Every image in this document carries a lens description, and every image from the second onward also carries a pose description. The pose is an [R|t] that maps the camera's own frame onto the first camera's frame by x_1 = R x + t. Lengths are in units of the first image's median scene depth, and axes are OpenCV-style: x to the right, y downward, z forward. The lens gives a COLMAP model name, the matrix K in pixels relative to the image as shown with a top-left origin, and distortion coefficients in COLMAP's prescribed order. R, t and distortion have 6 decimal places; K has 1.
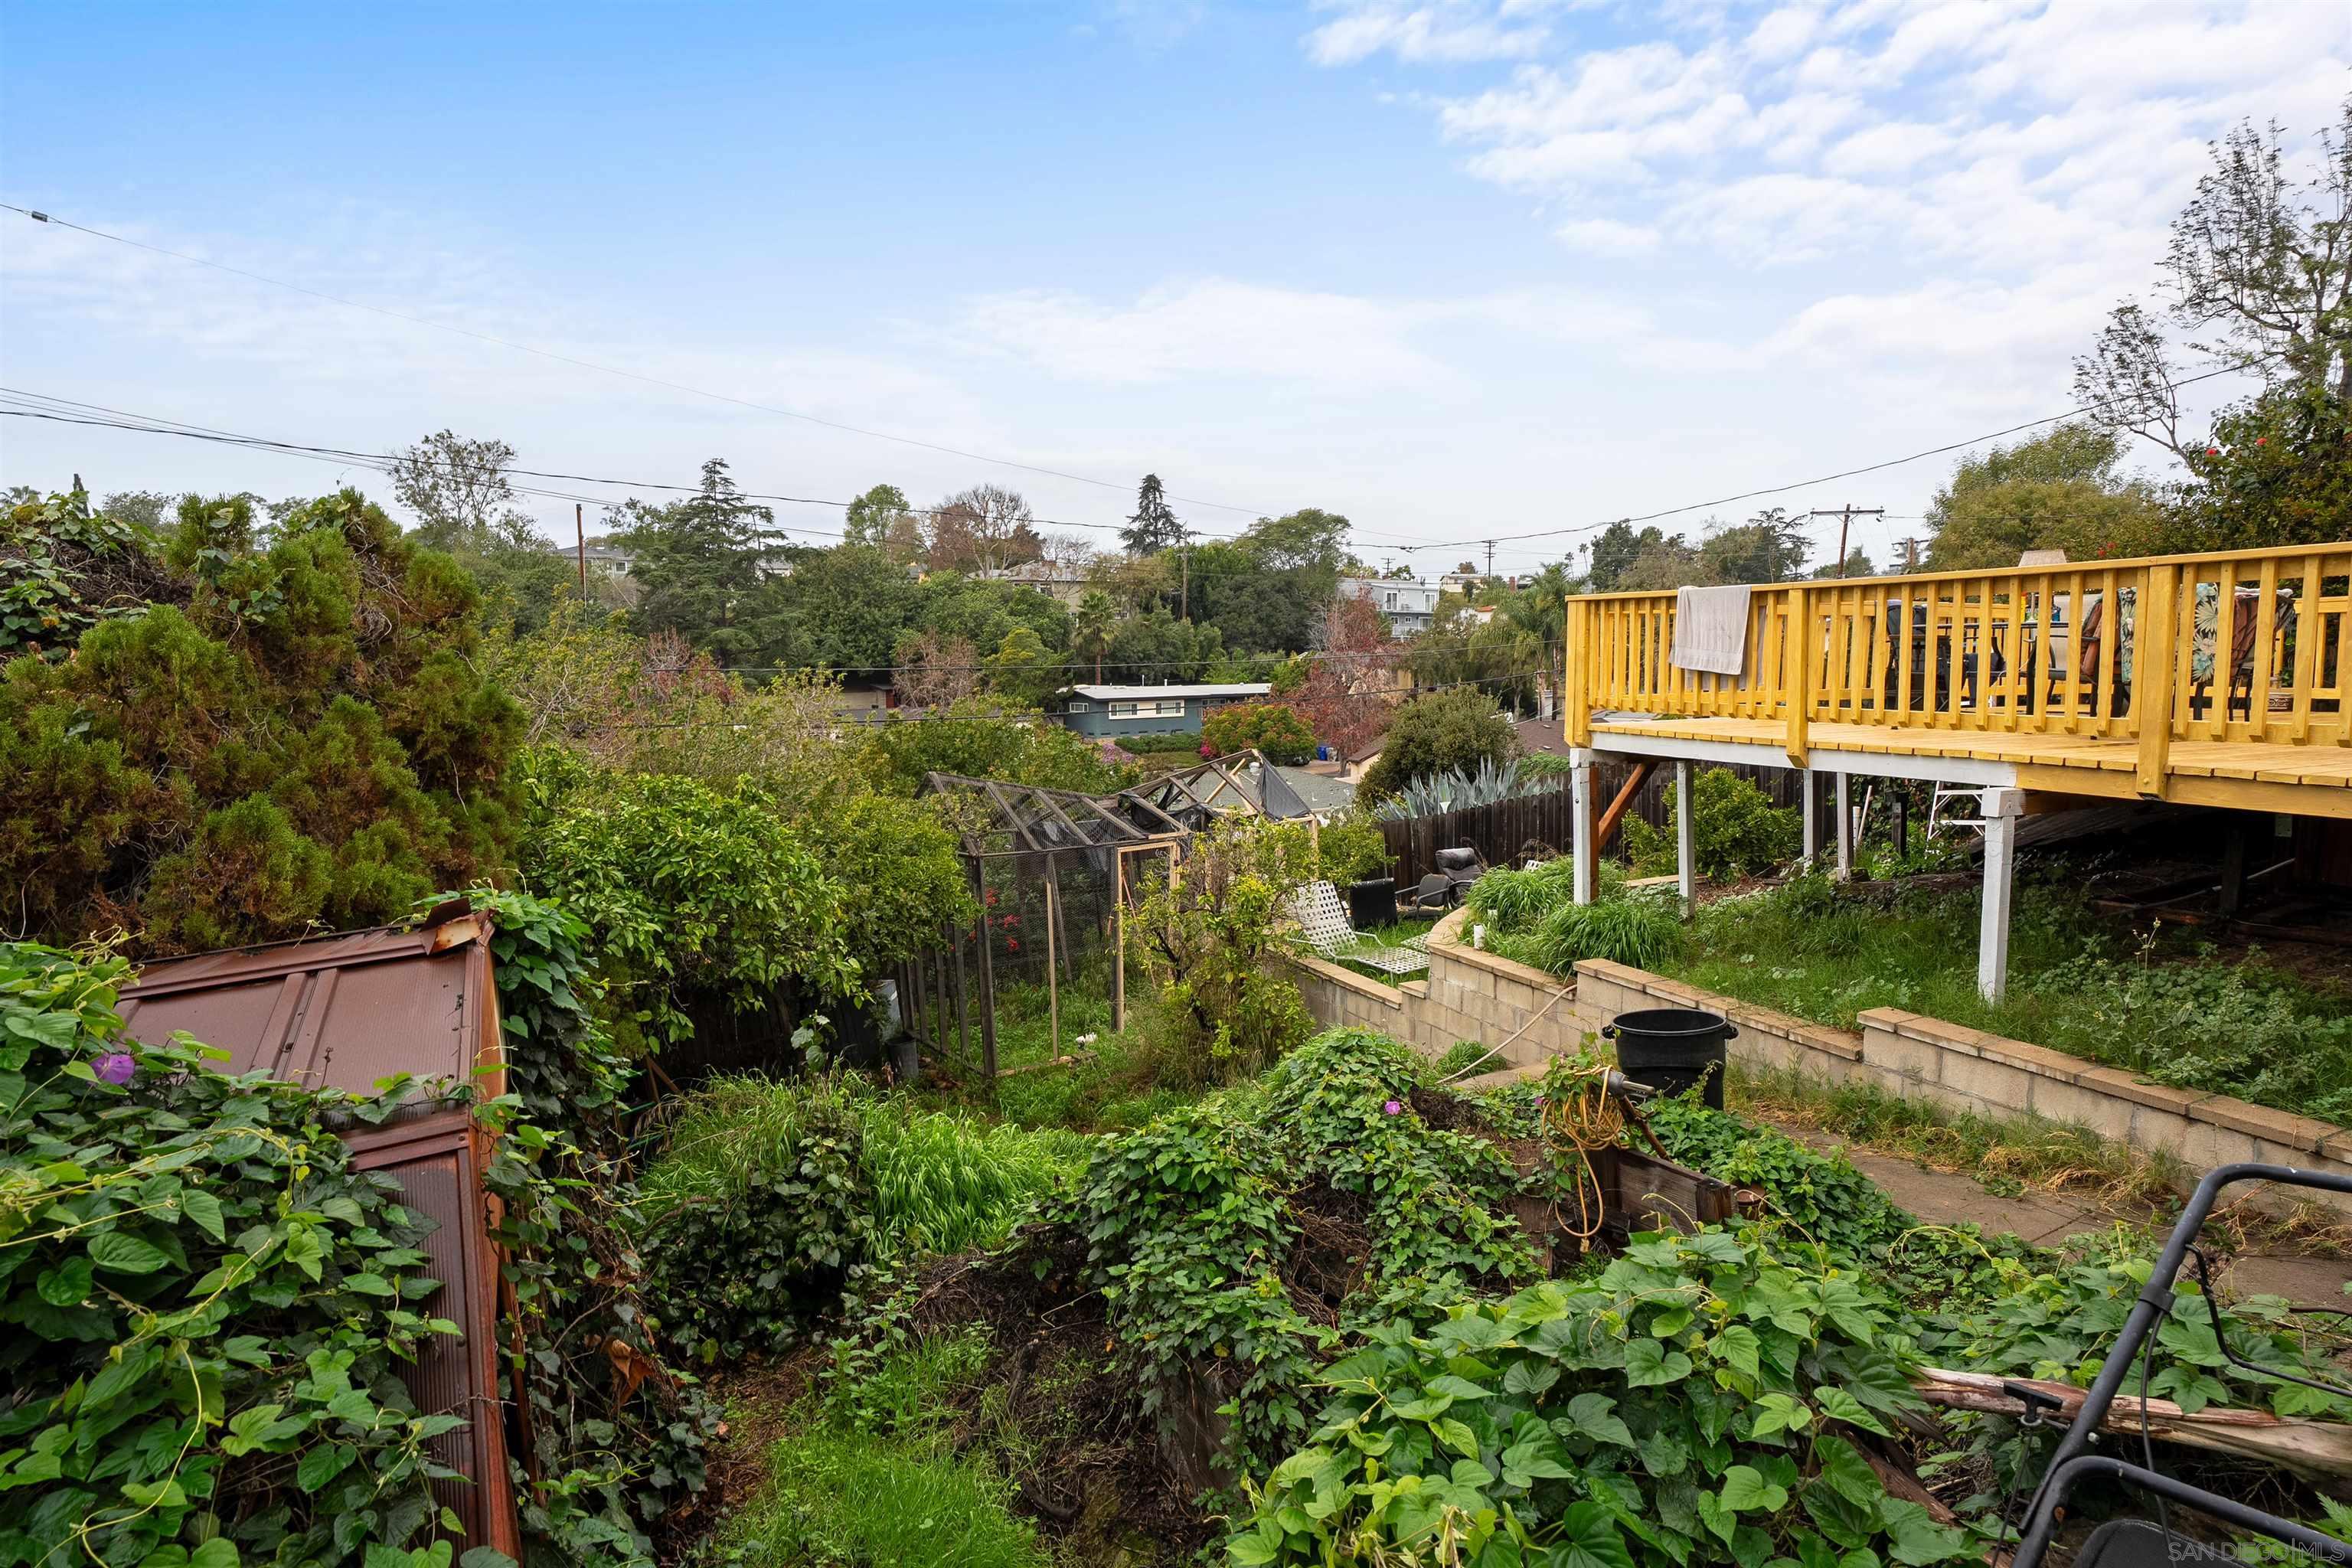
lens RADIAL K [[1192.1, 0, 1163.1], [0, 1192.1, 785.8], [0, 0, 1]] dist [-0.050469, 0.038301]
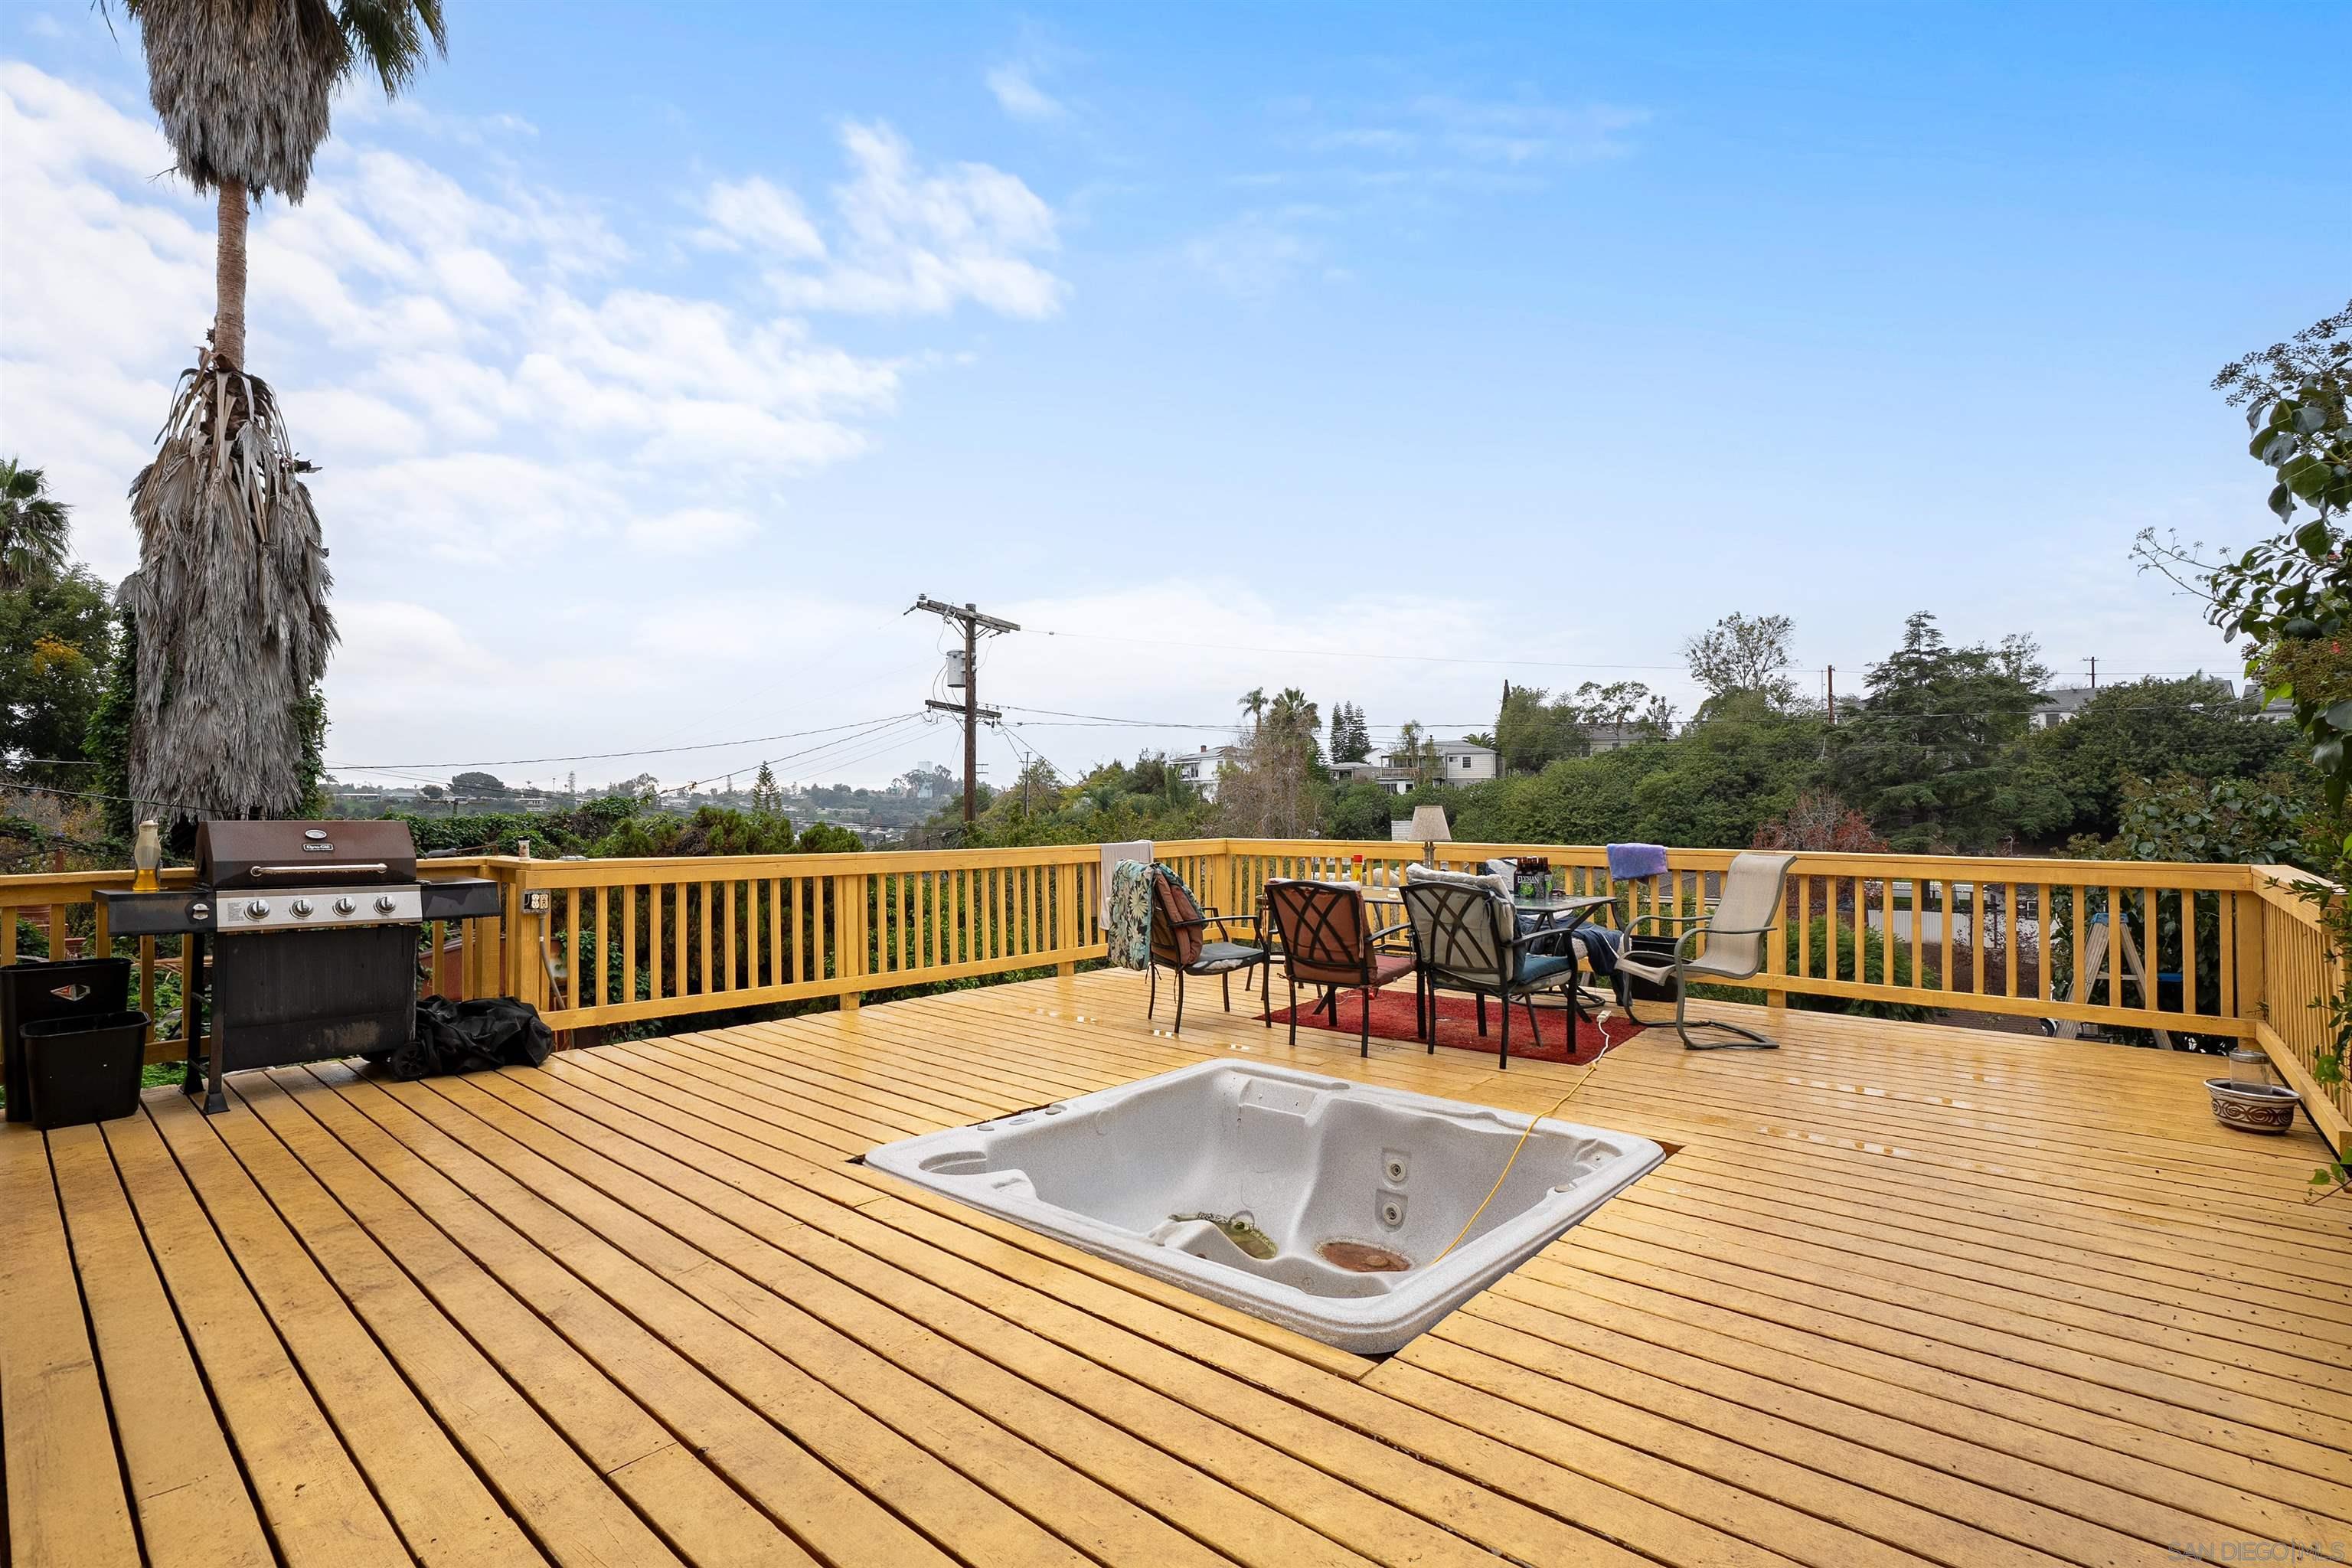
lens RADIAL K [[1081.7, 0, 1125.9], [0, 1081.7, 809.0], [0, 0, 1]] dist [0.019444, -0.037393]
pose [[0.391147, 0.009878, -0.920275, 0.720060], [-0.100071, 0.994470, -0.031859, -0.077902], [0.914872, 0.104555, 0.389972, 0.263199]]
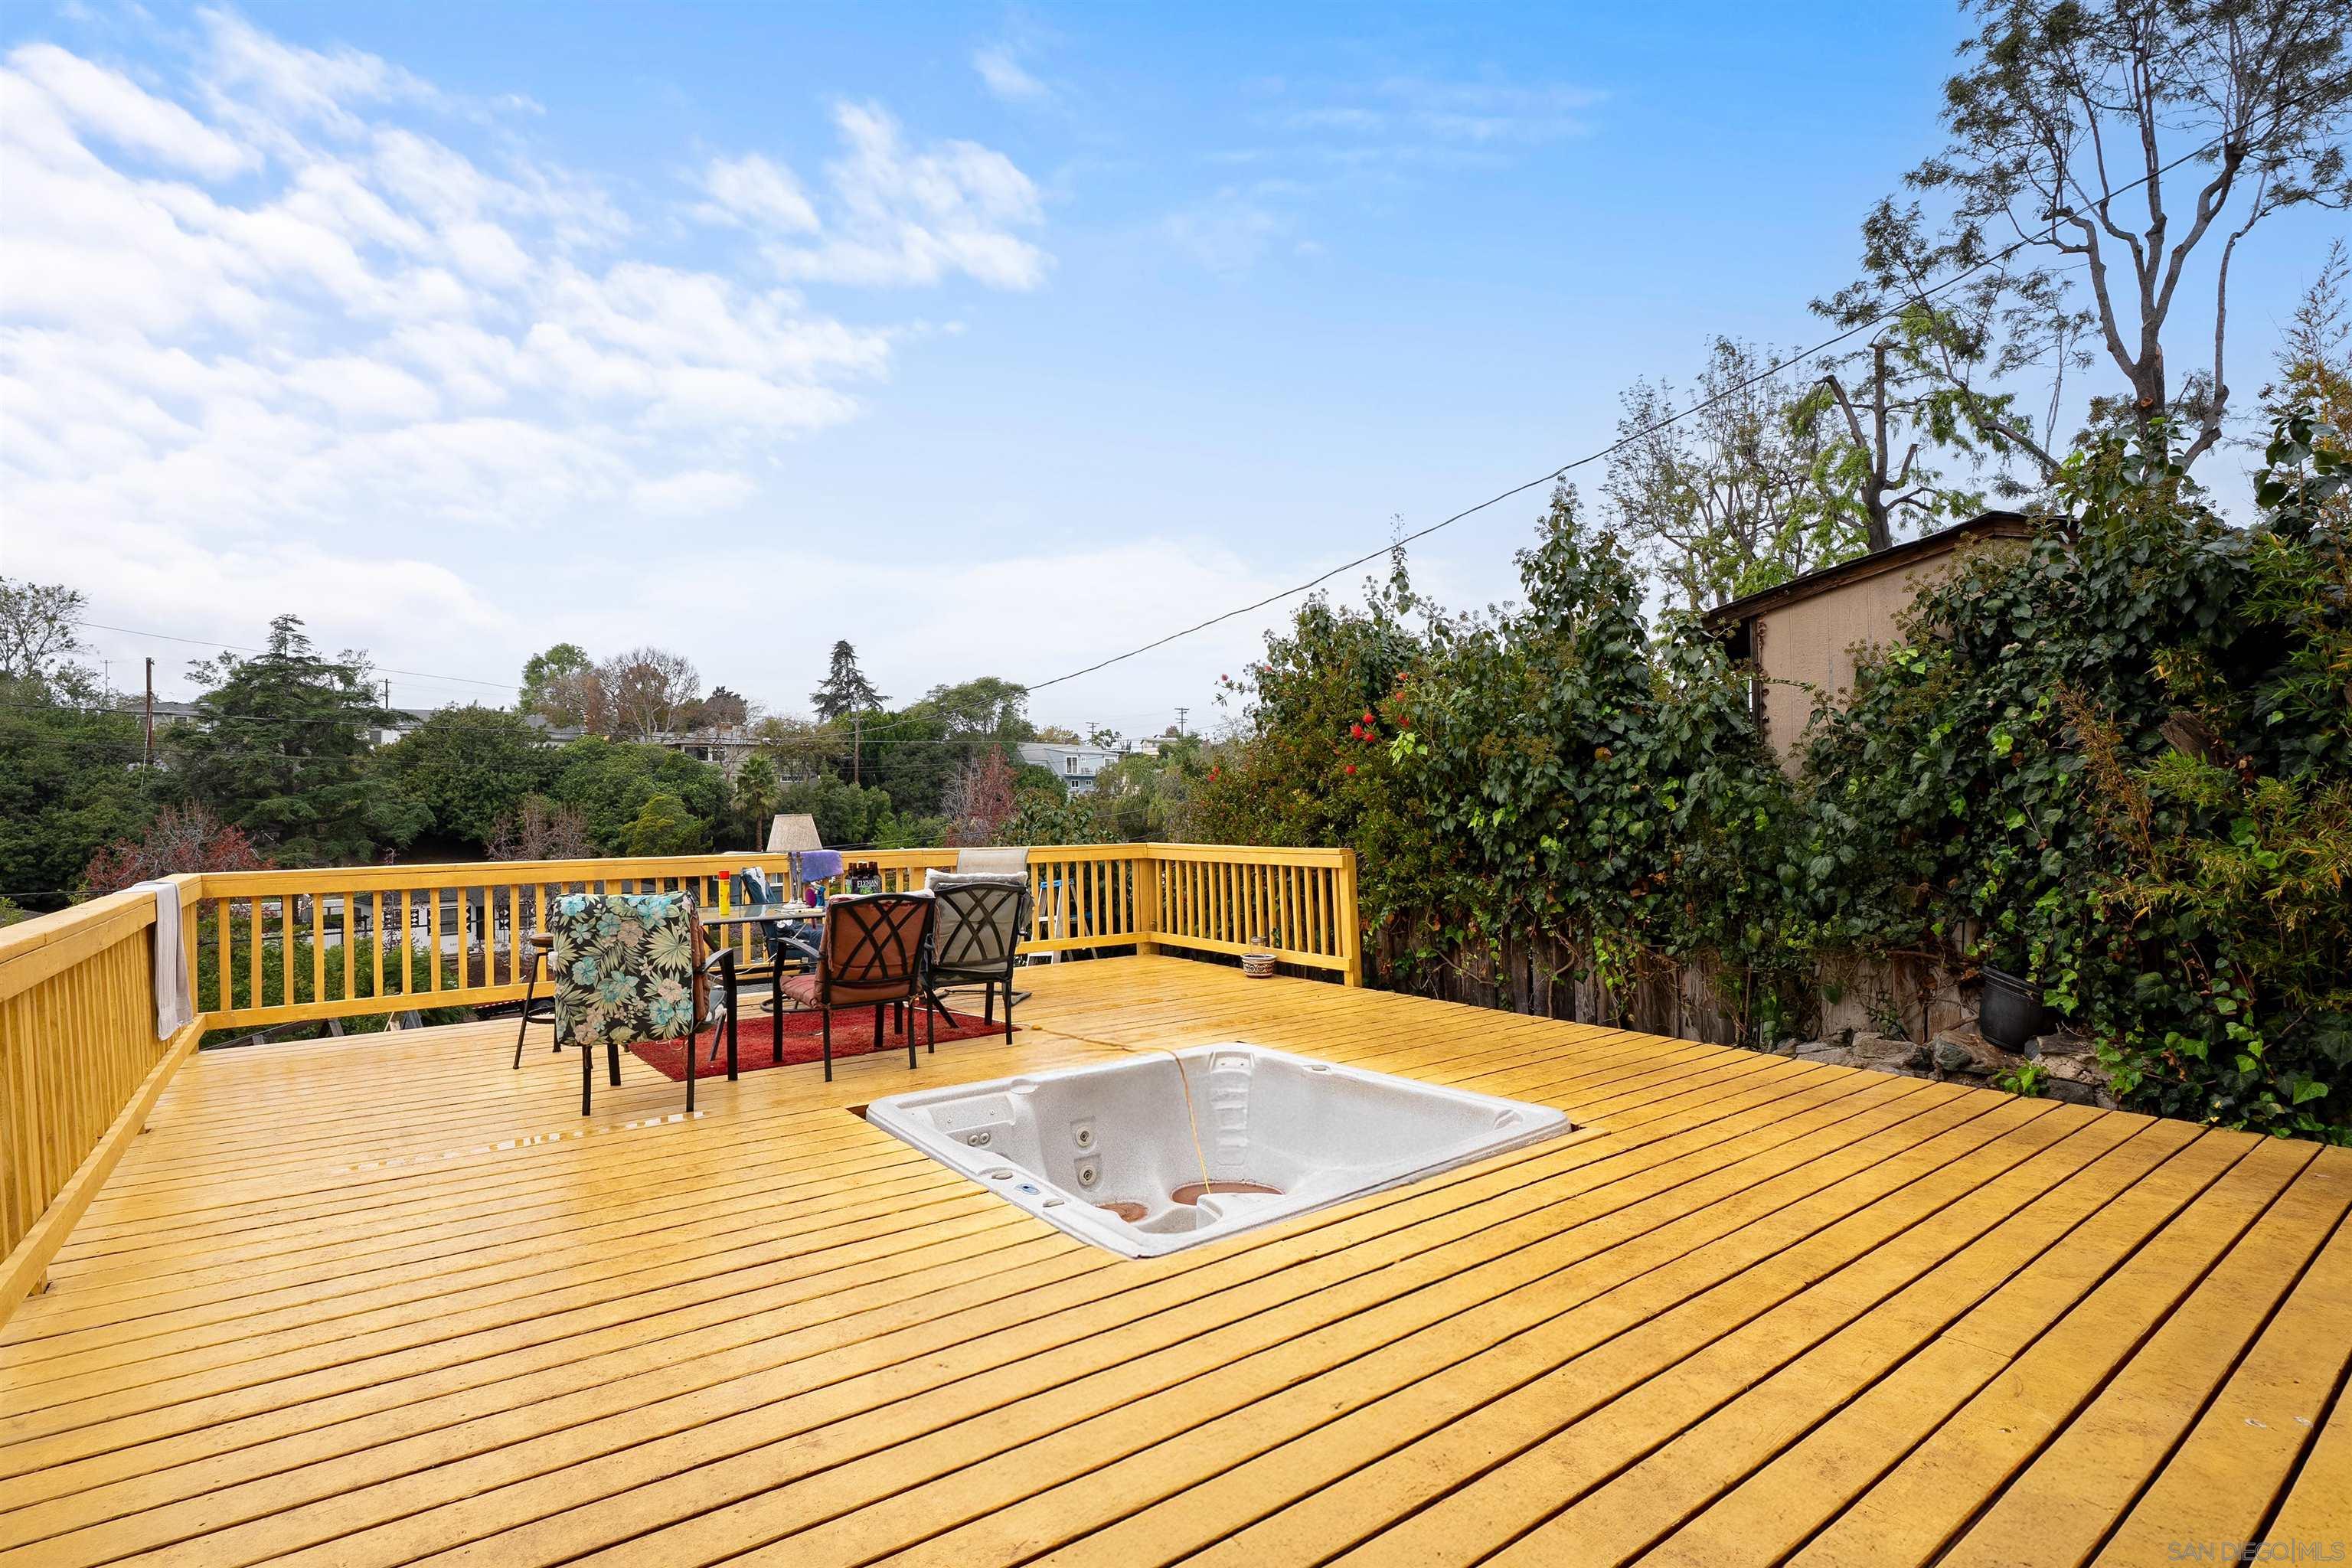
lens RADIAL K [[1132.0, 0, 1162.1], [0, 1132.0, 814.3], [0, 0, 1]] dist [-0.032705, 0.012315]
pose [[0.978862, -0.004972, 0.204459, 0.432770], [0.026160, 0.994537, -0.101054, -0.059122], [-0.202840, 0.104266, 0.973645, 0.107654]]
